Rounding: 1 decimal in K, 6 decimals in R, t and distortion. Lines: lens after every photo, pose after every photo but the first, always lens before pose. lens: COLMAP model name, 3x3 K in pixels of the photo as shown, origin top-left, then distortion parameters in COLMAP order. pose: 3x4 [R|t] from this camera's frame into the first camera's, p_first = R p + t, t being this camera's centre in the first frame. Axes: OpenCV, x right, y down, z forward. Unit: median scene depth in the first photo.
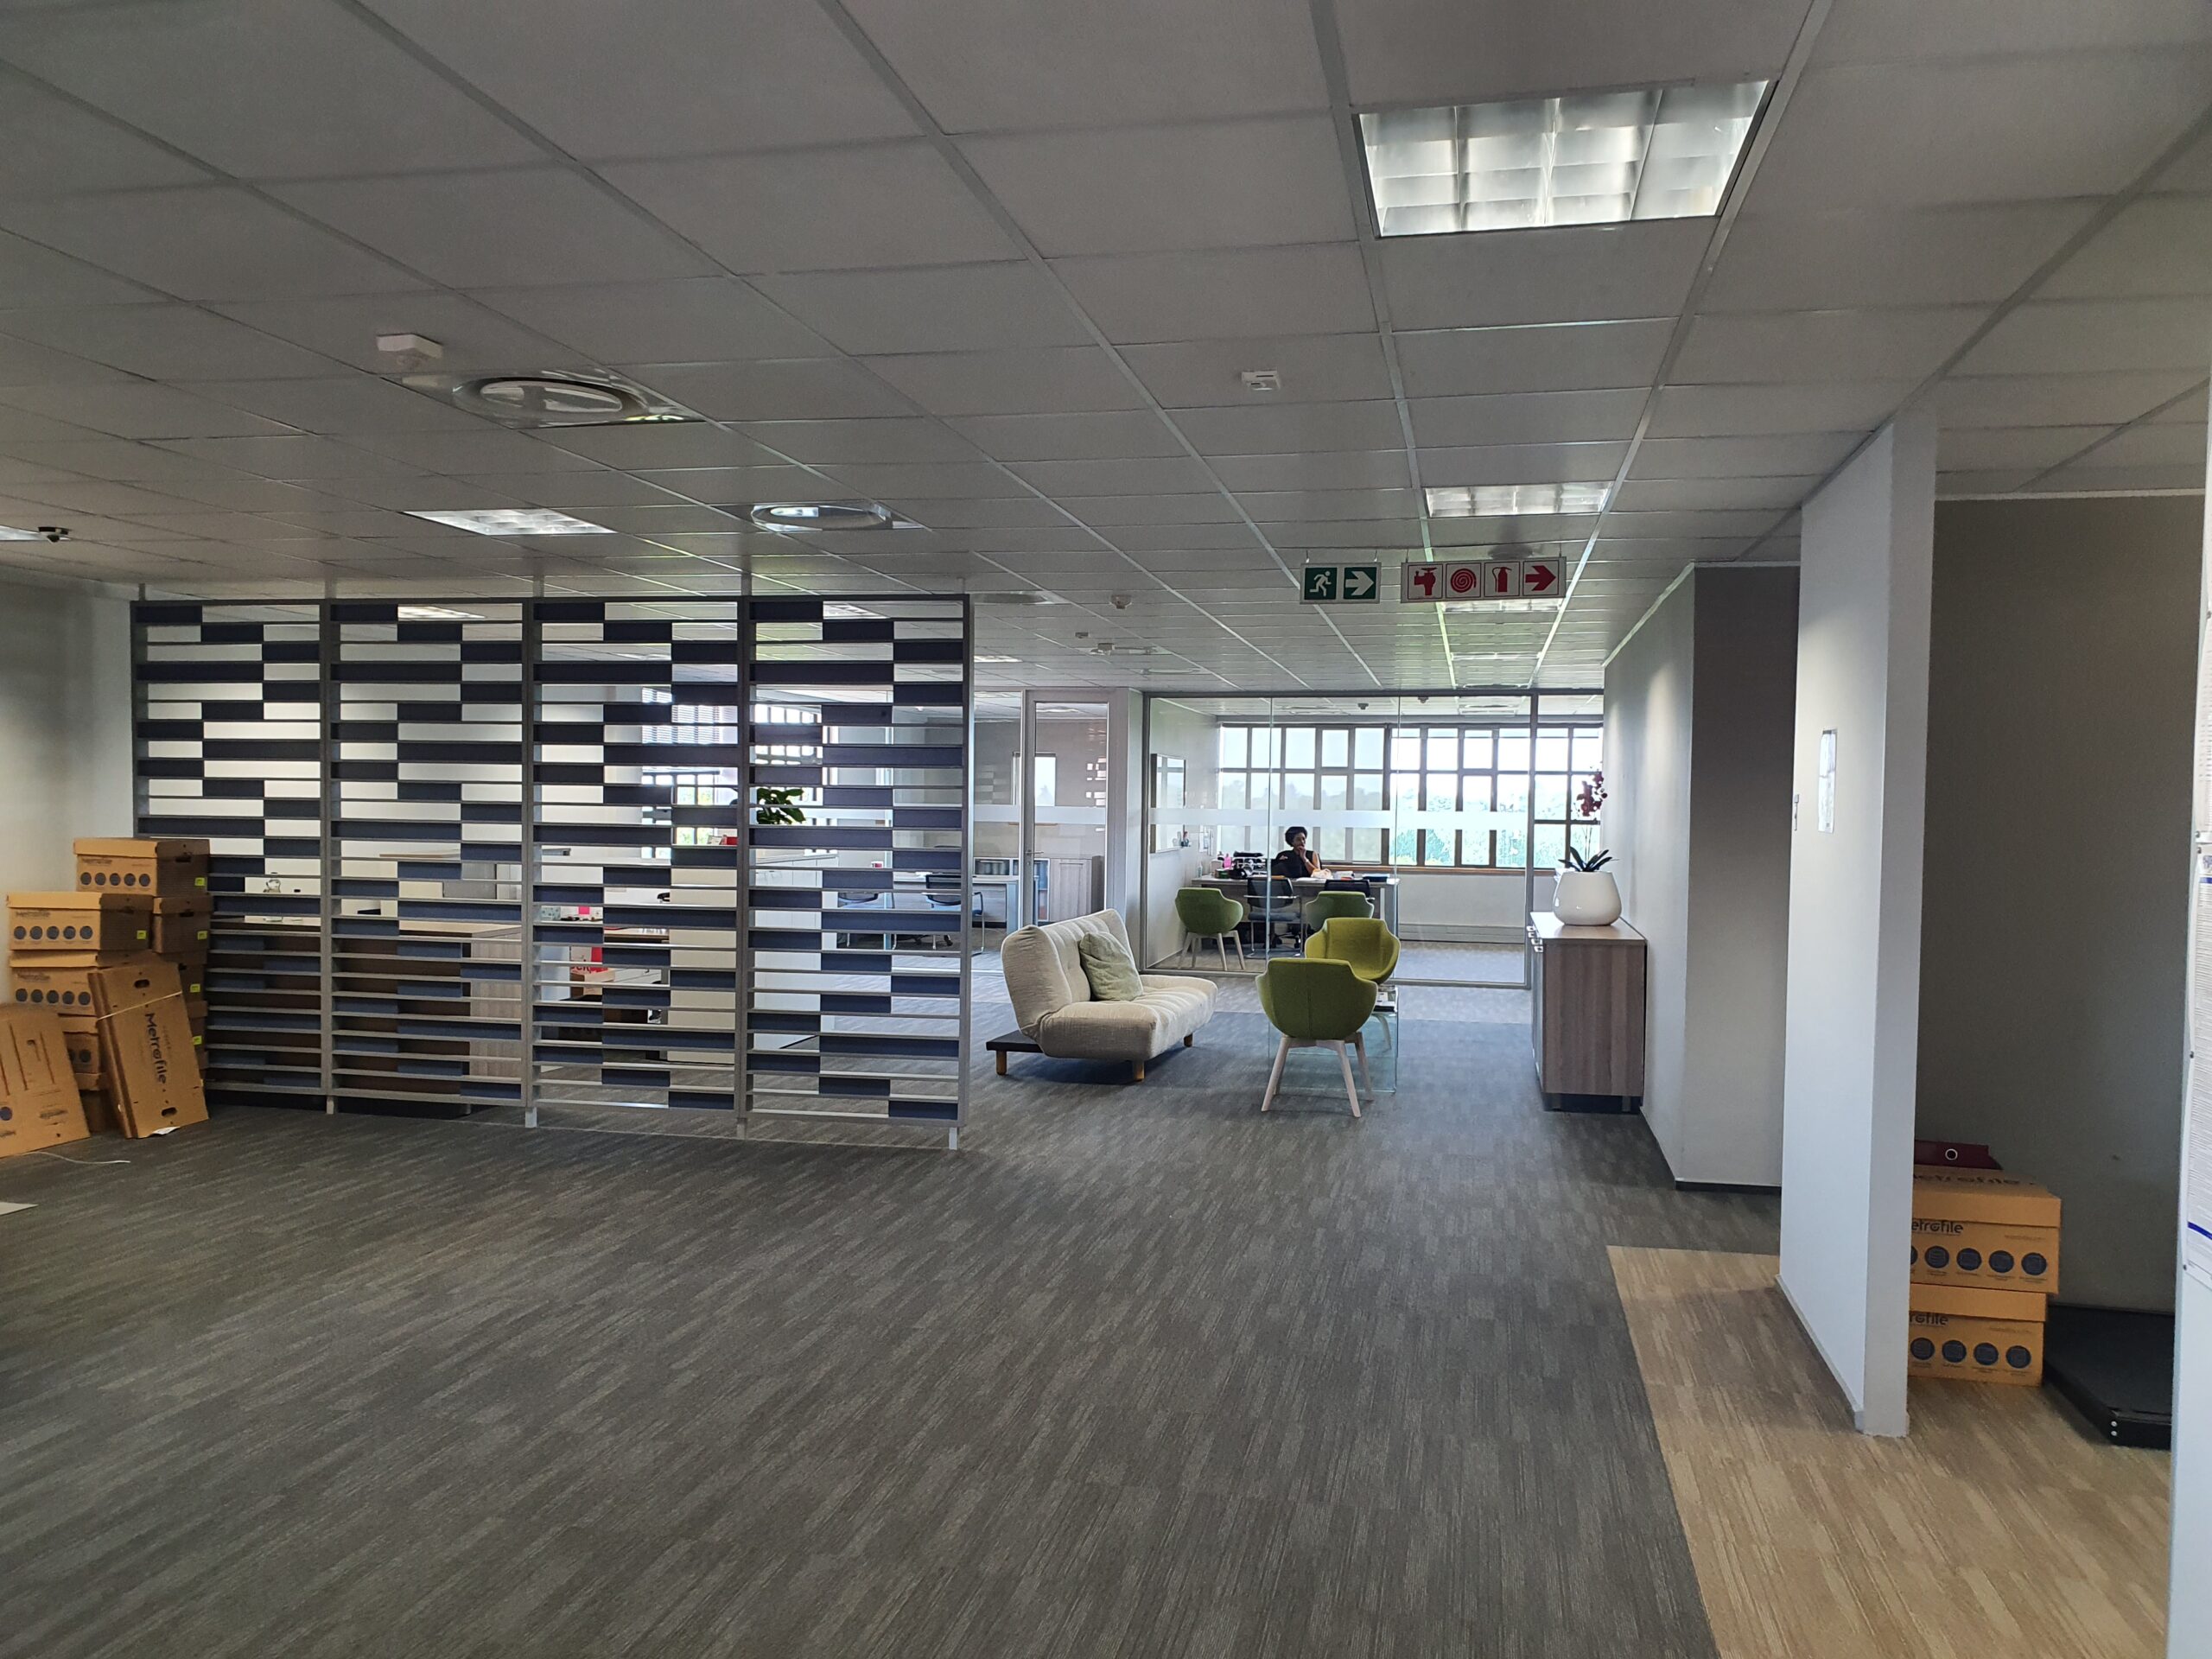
lens RADIAL K [[1795.5, 0, 1105.4], [0, 1795.5, 831.8], [0, 0, 1]] dist [0.011162, 0.006031]
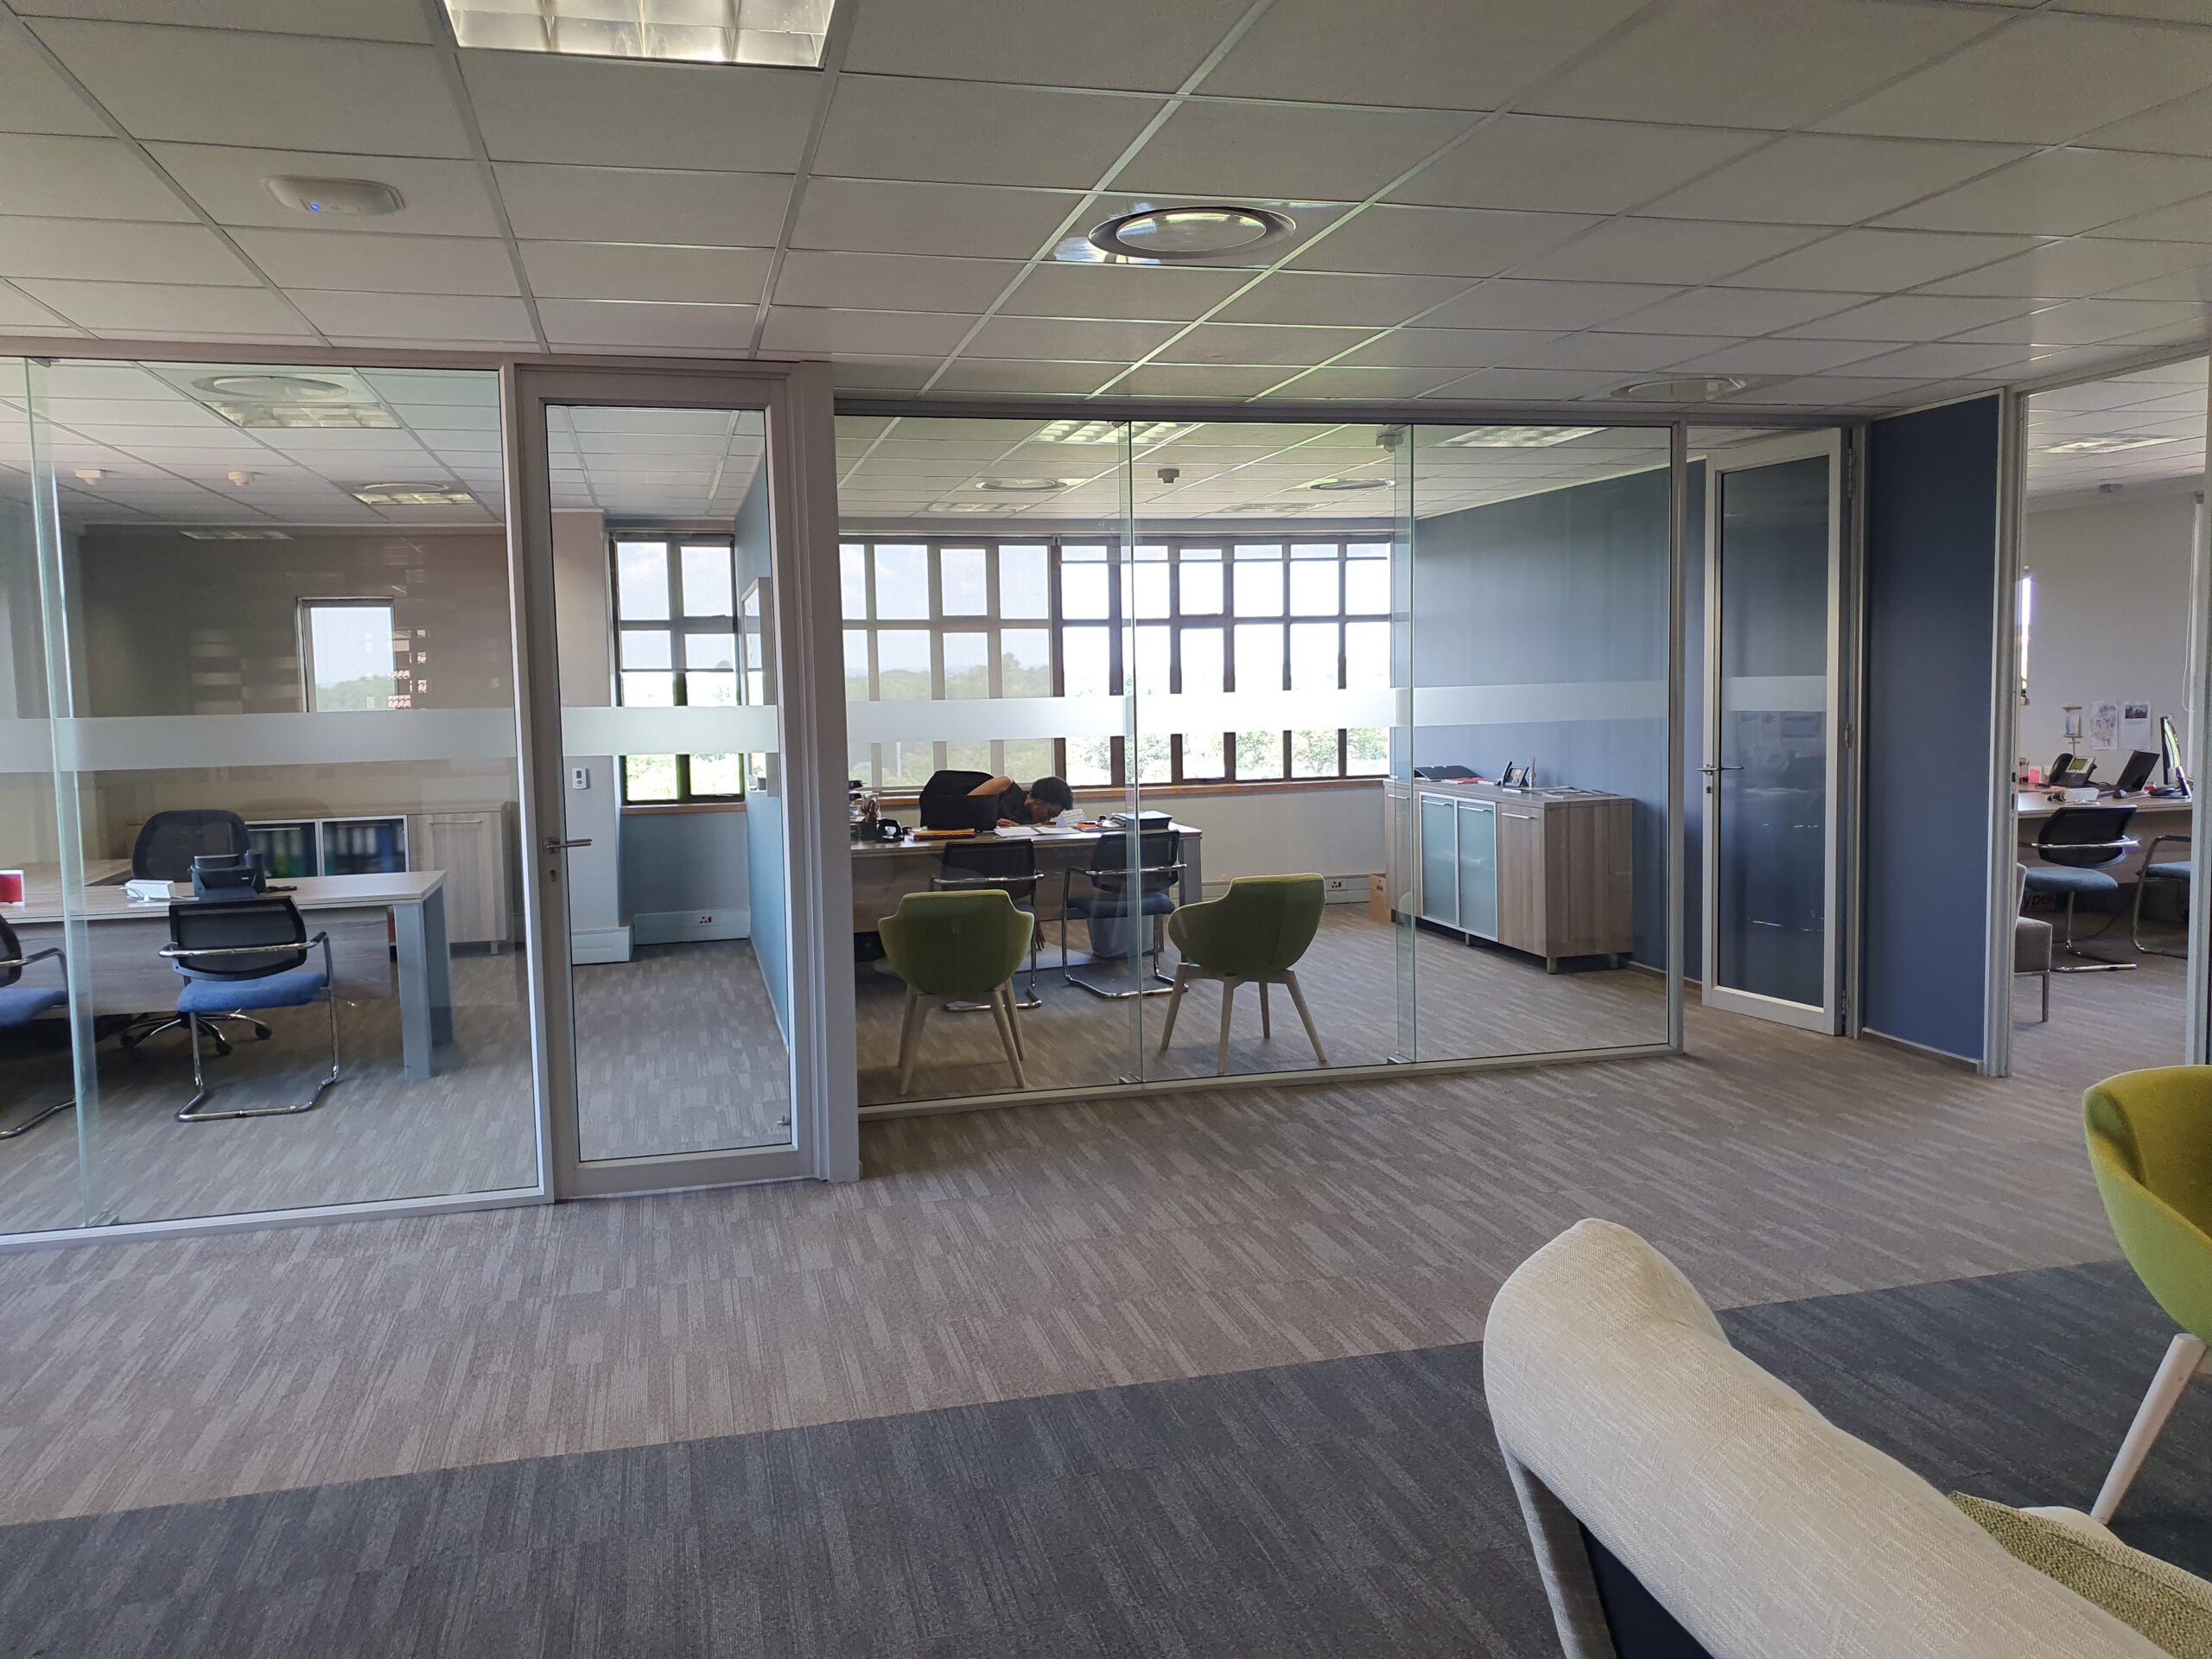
lens RADIAL K [[1795.5, 0, 1102.7], [0, 1795.5, 830.1], [0, 0, 1]] dist [0.011162, 0.006031]
pose [[0.886974, -0.071298, 0.456283, -0.087639], [0.036881, 0.995791, 0.083908, -0.015992], [-0.460345, -0.057596, 0.885870, 0.498852]]
